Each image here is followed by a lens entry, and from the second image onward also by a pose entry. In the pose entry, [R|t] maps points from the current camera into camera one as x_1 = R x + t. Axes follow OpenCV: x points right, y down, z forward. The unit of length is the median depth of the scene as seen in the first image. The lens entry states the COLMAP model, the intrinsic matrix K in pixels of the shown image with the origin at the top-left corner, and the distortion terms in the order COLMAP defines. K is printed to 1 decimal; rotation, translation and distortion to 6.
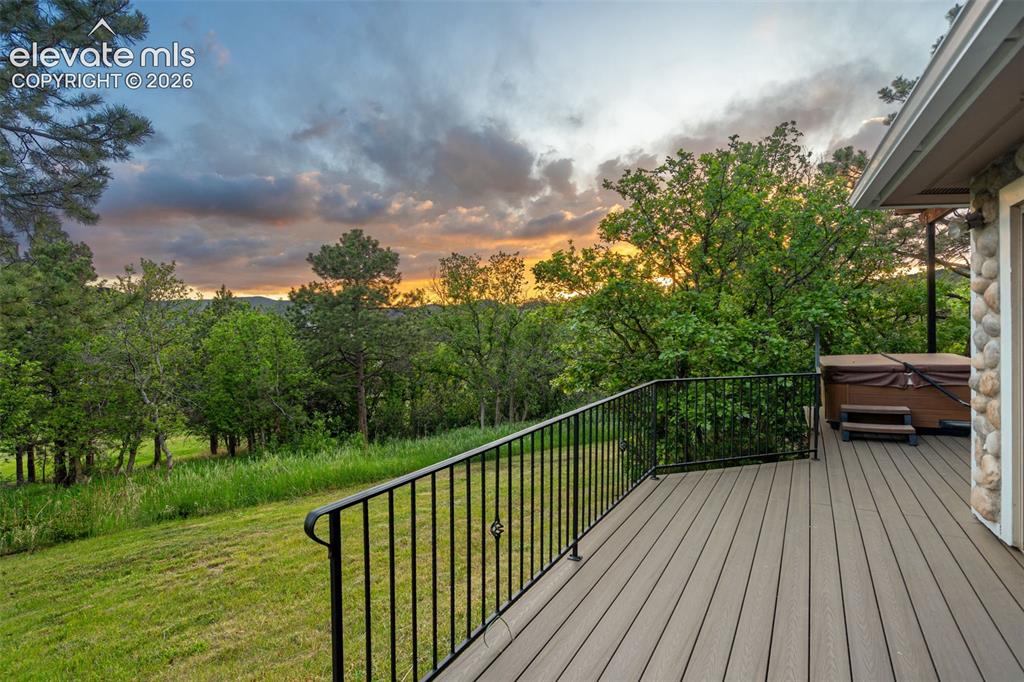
lens RADIAL K [[485.4, 0, 508.0], [0, 485.4, 356.7], [0, 0, 1]] dist [-0.019709, 0.002051]
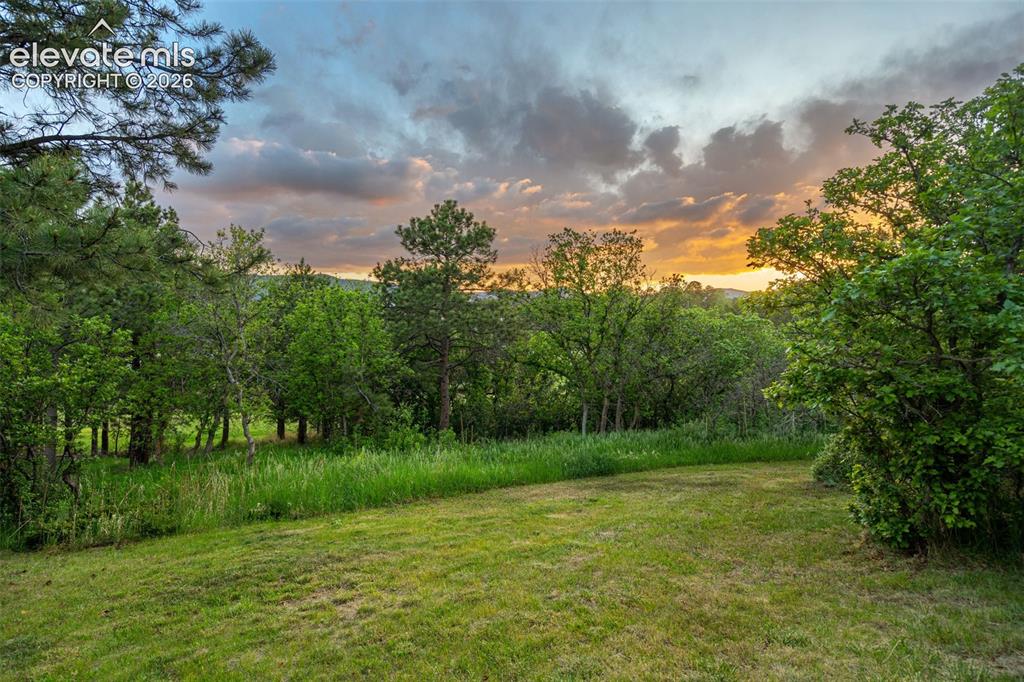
lens RADIAL K [[534.8, 0, 504.2], [0, 534.8, 344.7], [0, 0, 1]] dist [-0.004033, -0.001302]
pose [[0.988500, 0.052606, -0.141777, -0.075735], [-0.053791, 0.998542, -0.004533, 0.002291], [0.141332, 0.012107, 0.989888, 0.052520]]
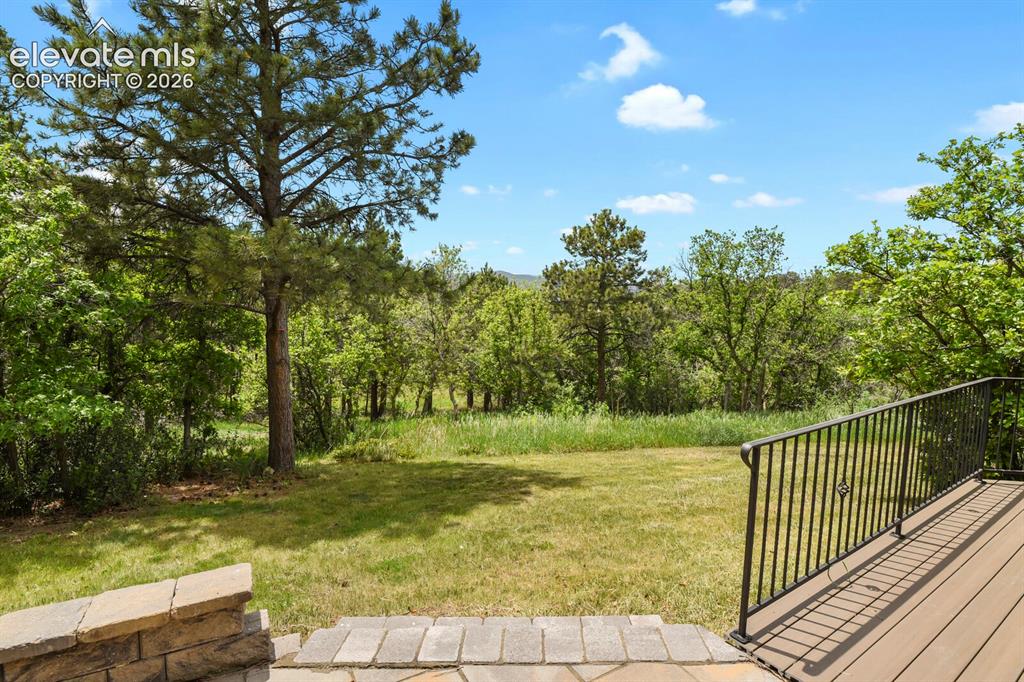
lens RADIAL K [[492.2, 0, 521.5], [0, 492.2, 343.0], [0, 0, 1]] dist [-0.020355, -0.001668]
pose [[0.910209, 0.059823, -0.409806, -0.034661], [-0.050787, 0.998167, 0.032910, -0.000607], [0.411023, -0.009143, 0.911579, -0.053591]]
